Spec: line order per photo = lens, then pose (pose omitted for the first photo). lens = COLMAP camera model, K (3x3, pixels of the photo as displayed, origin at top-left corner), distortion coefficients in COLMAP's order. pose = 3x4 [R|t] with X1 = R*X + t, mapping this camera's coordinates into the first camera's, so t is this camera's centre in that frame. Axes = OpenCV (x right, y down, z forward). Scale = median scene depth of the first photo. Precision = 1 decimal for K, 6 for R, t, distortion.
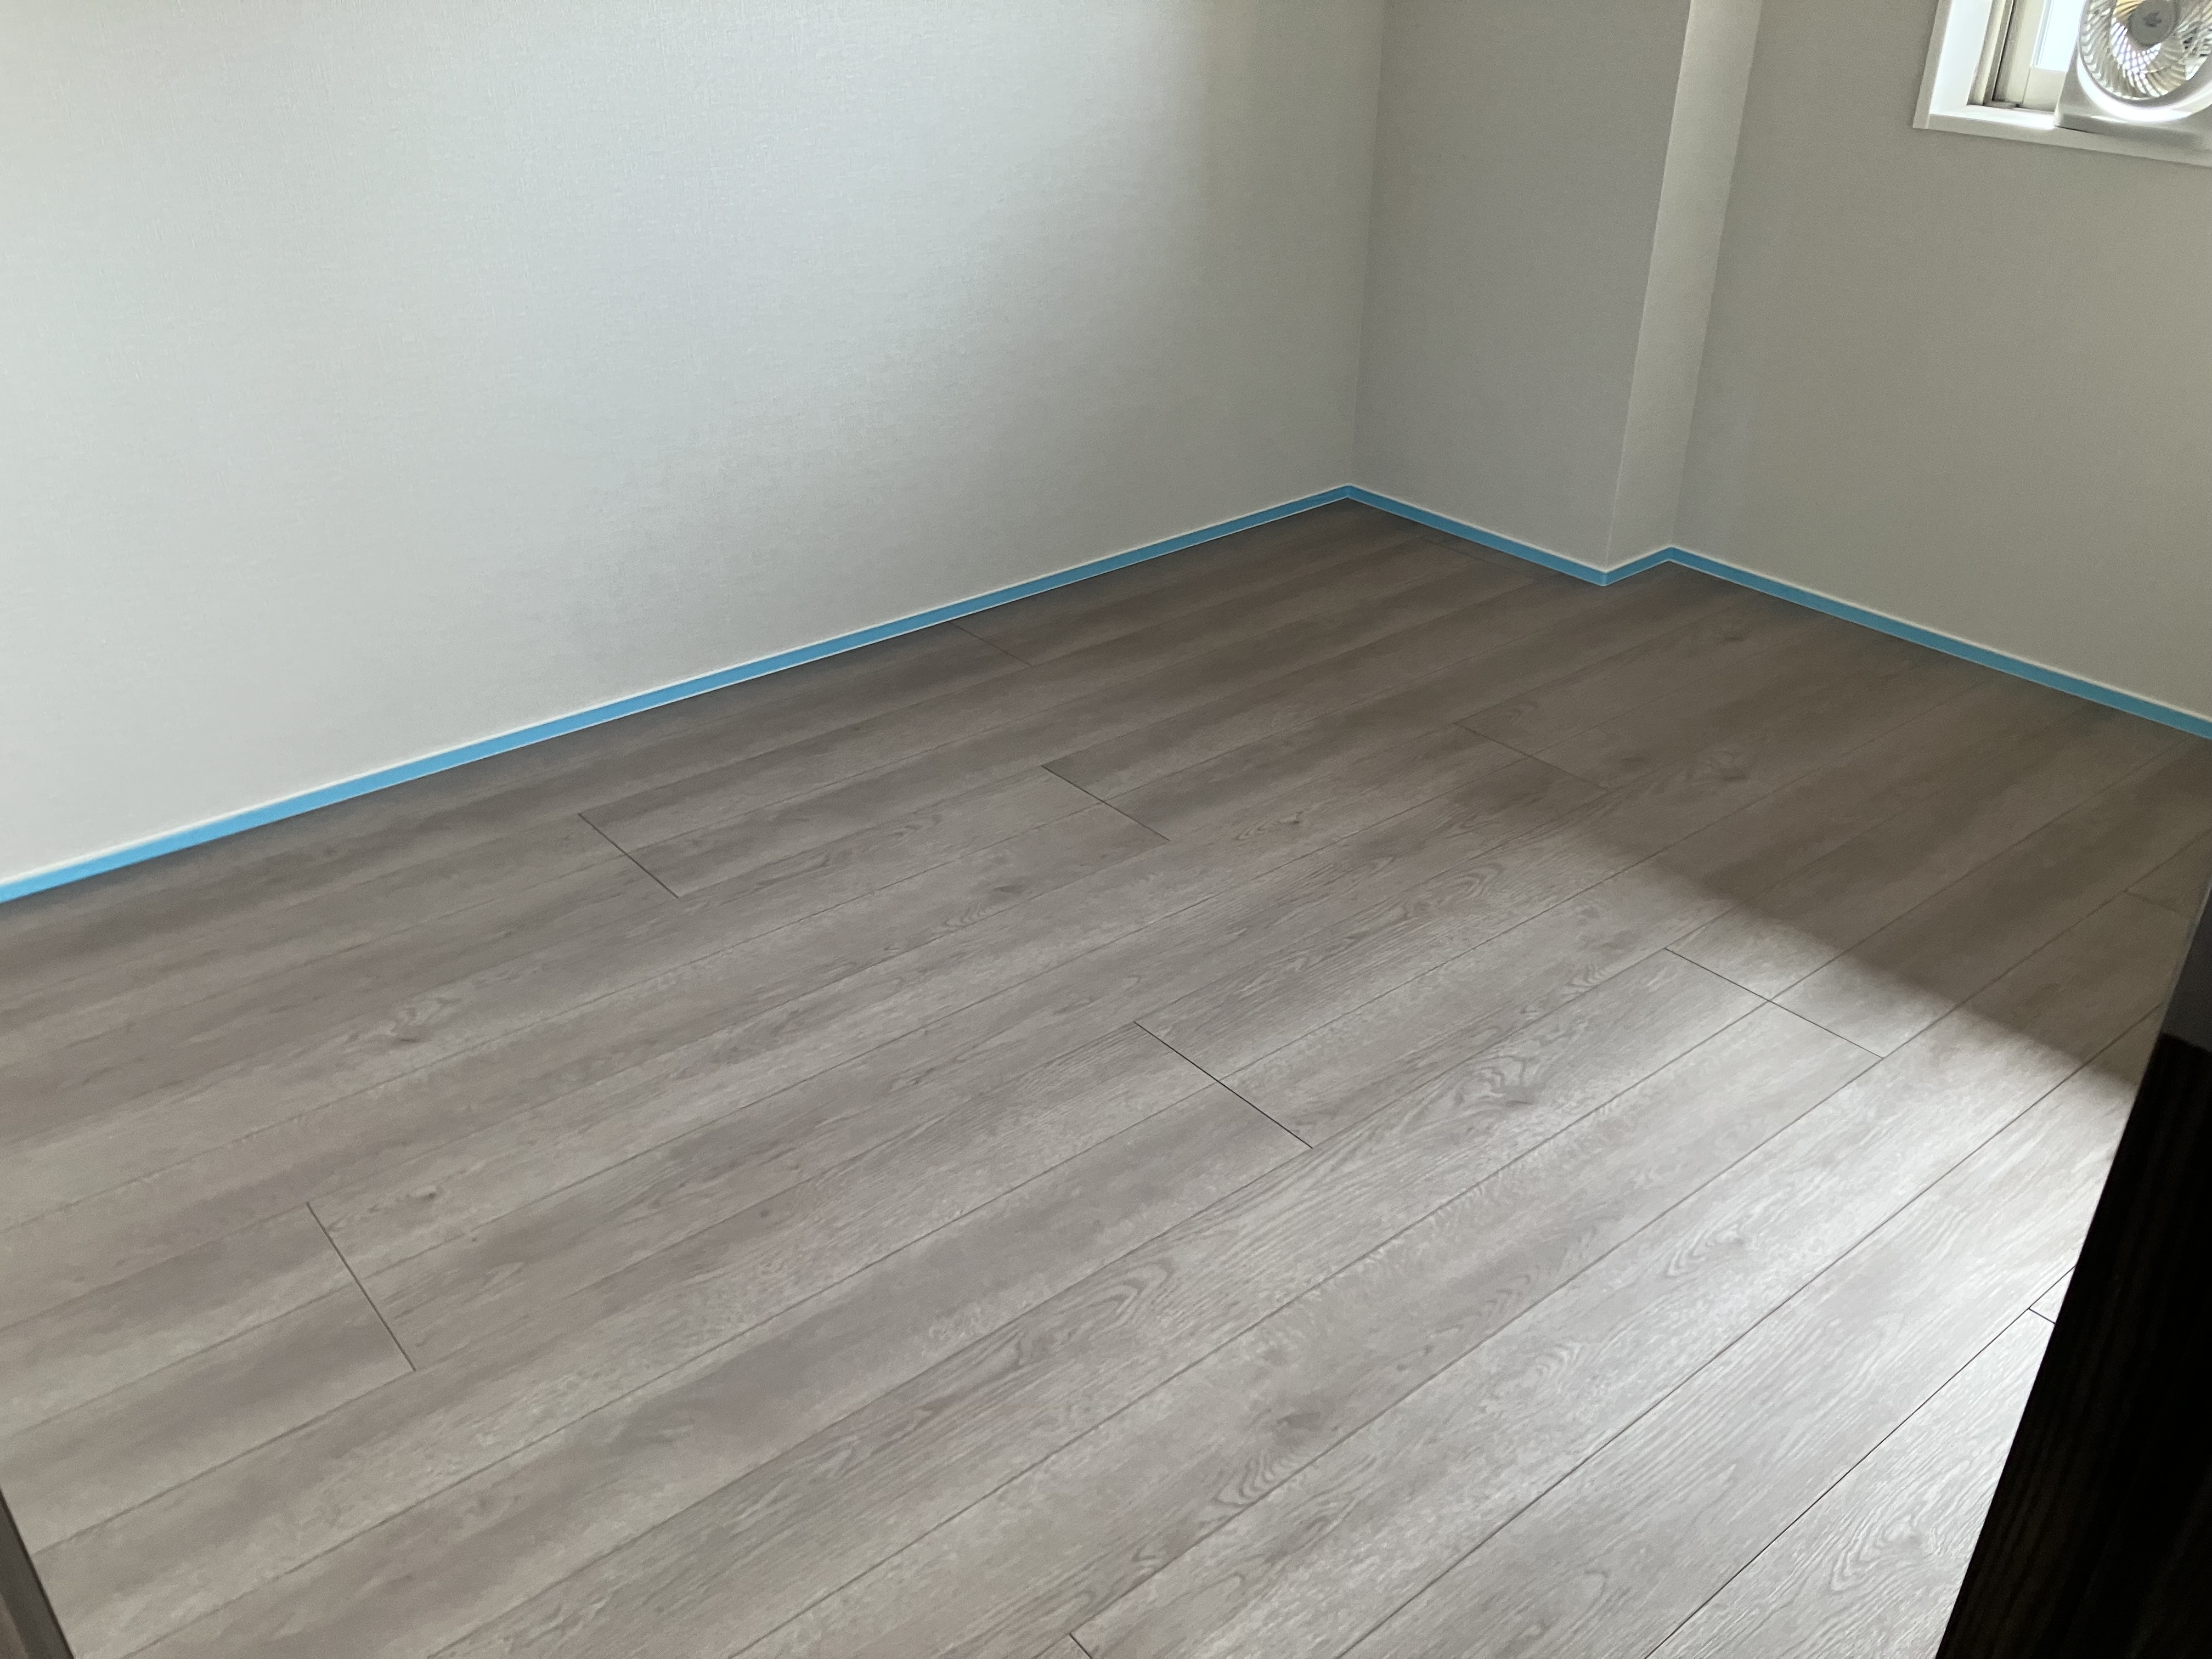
lens RADIAL K [[1826.2, 0, 1106.0], [0, 1826.2, 829.5], [0, 0, 1]] dist [-0.005986, -0.010130]
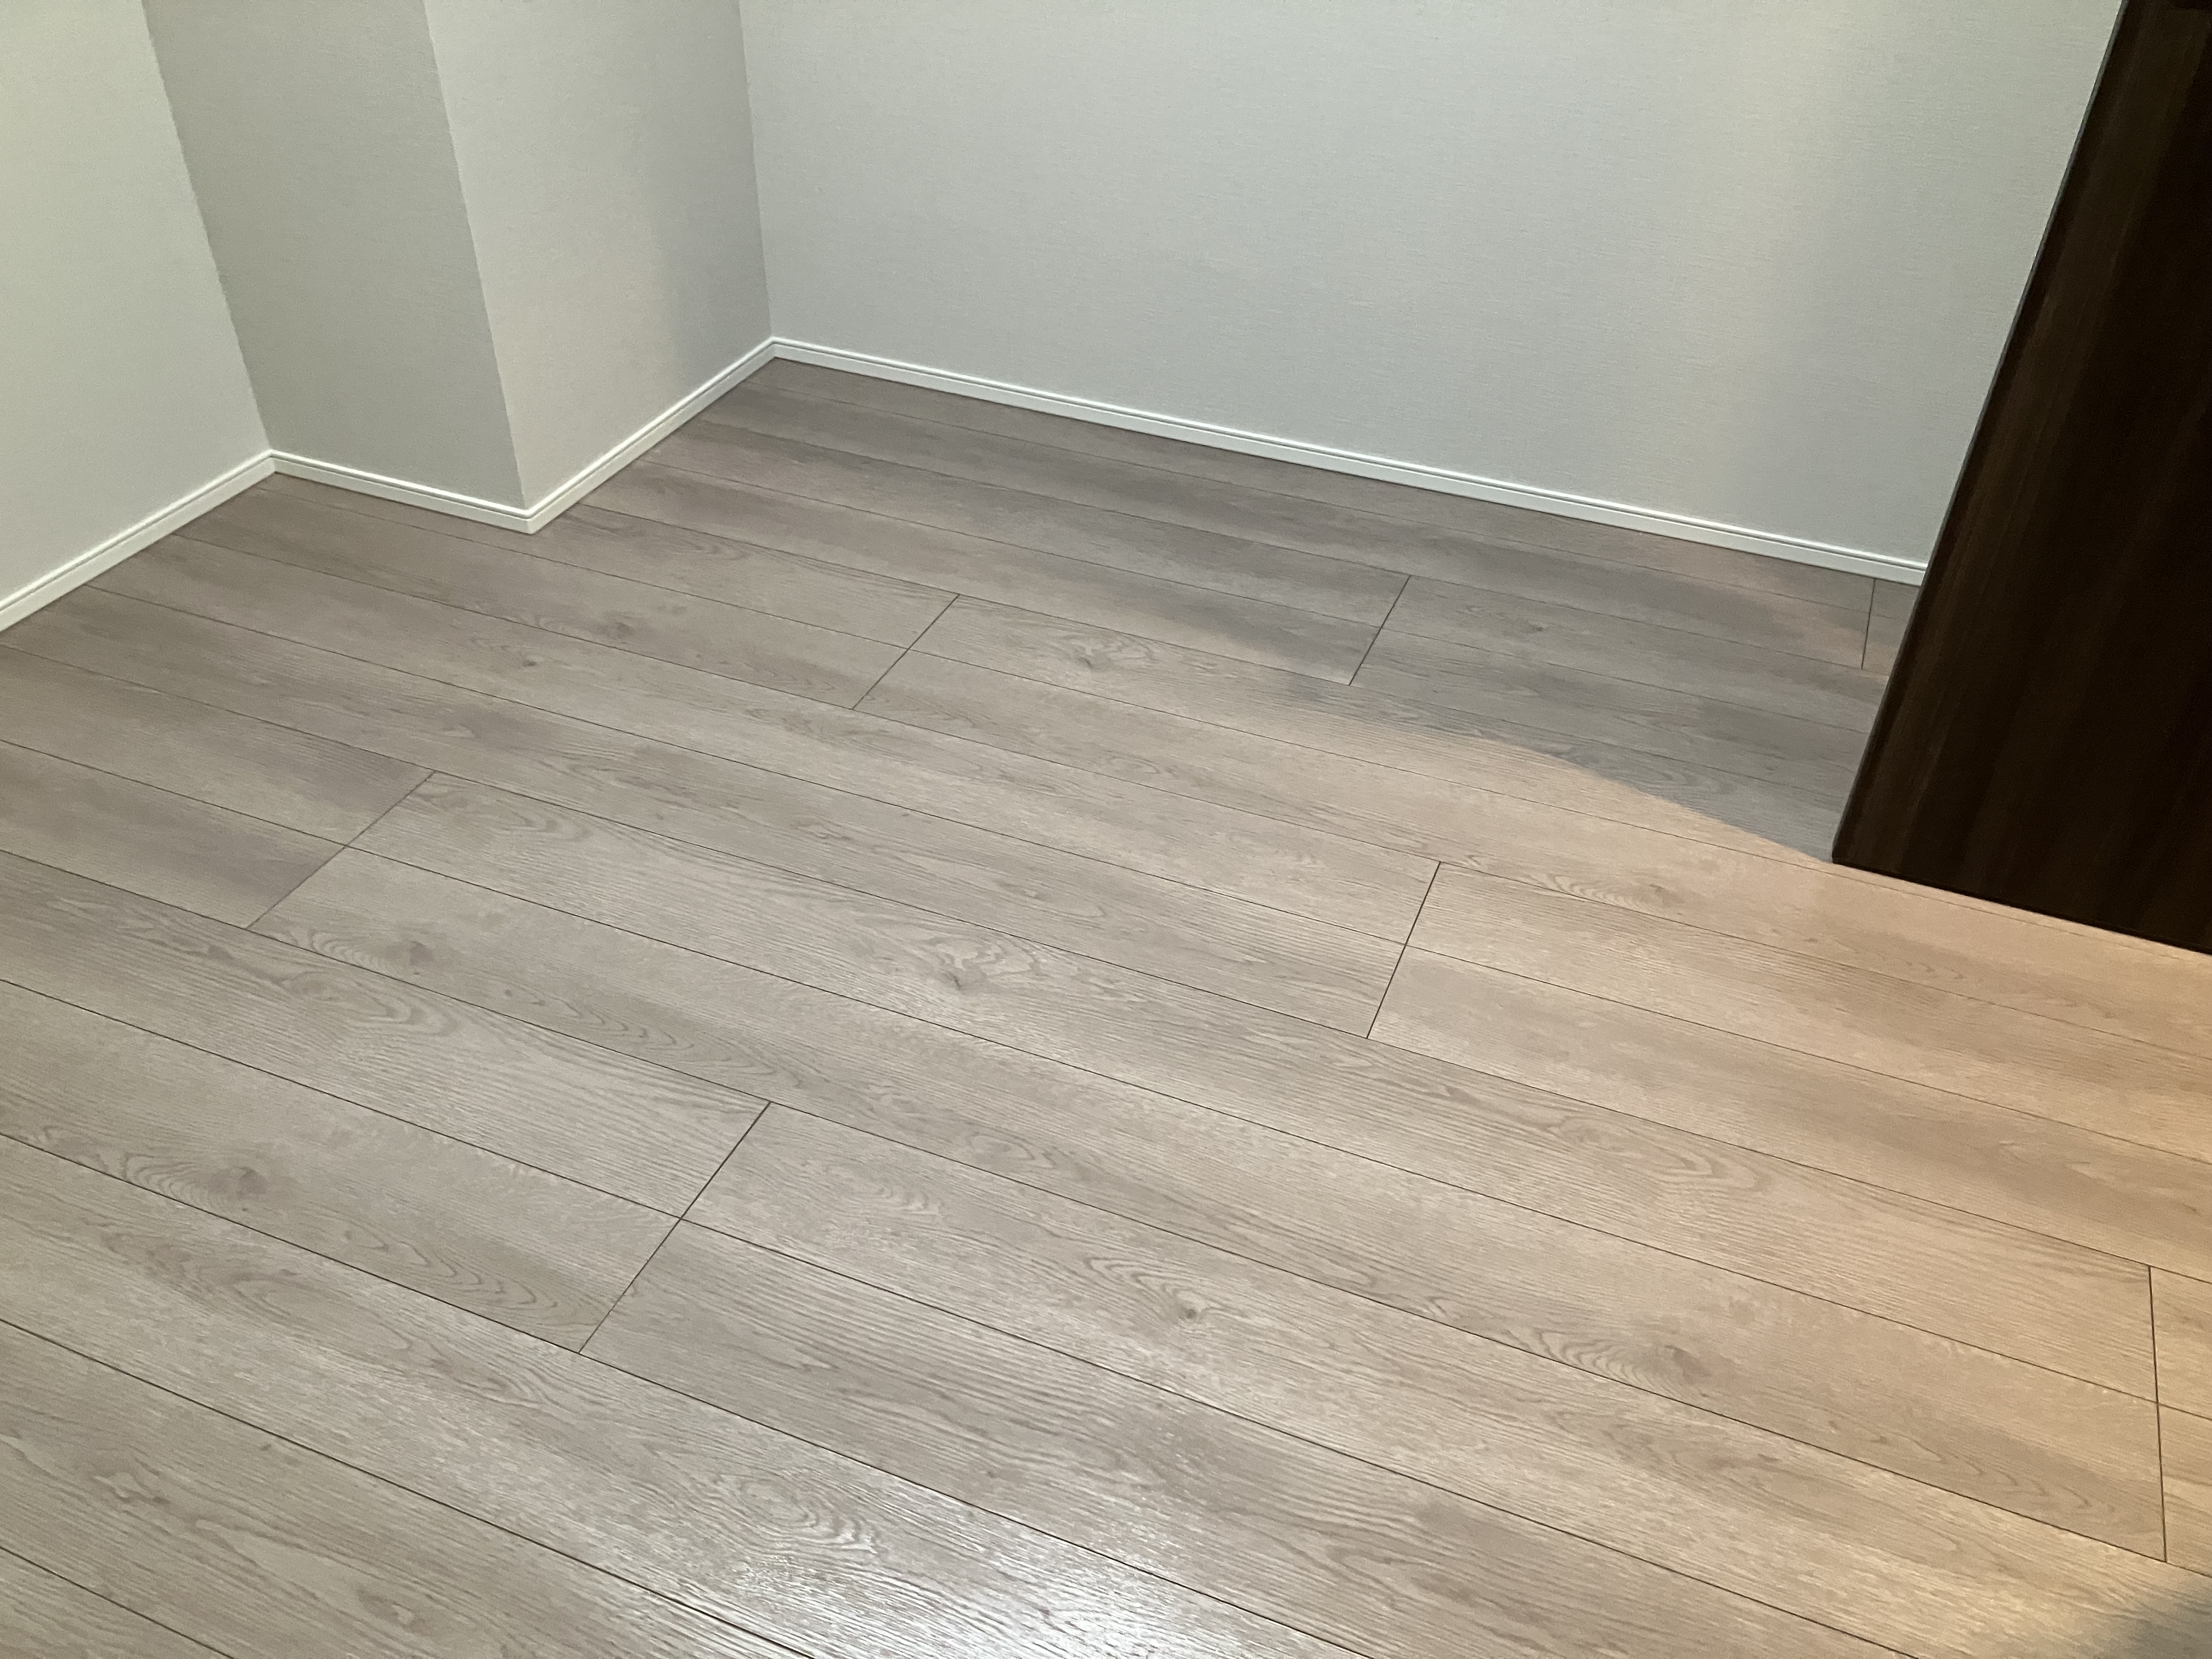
lens RADIAL K [[1879.3, 0, 1106.0], [0, 1879.3, 829.5], [0, 0, 1]] dist [0.004581, 0.009220]
pose [[0.485883, 0.546533, -0.682069, 0.704359], [-0.463542, 0.822722, 0.329025, -0.283096], [0.740977, 0.156300, 0.653088, 0.521844]]
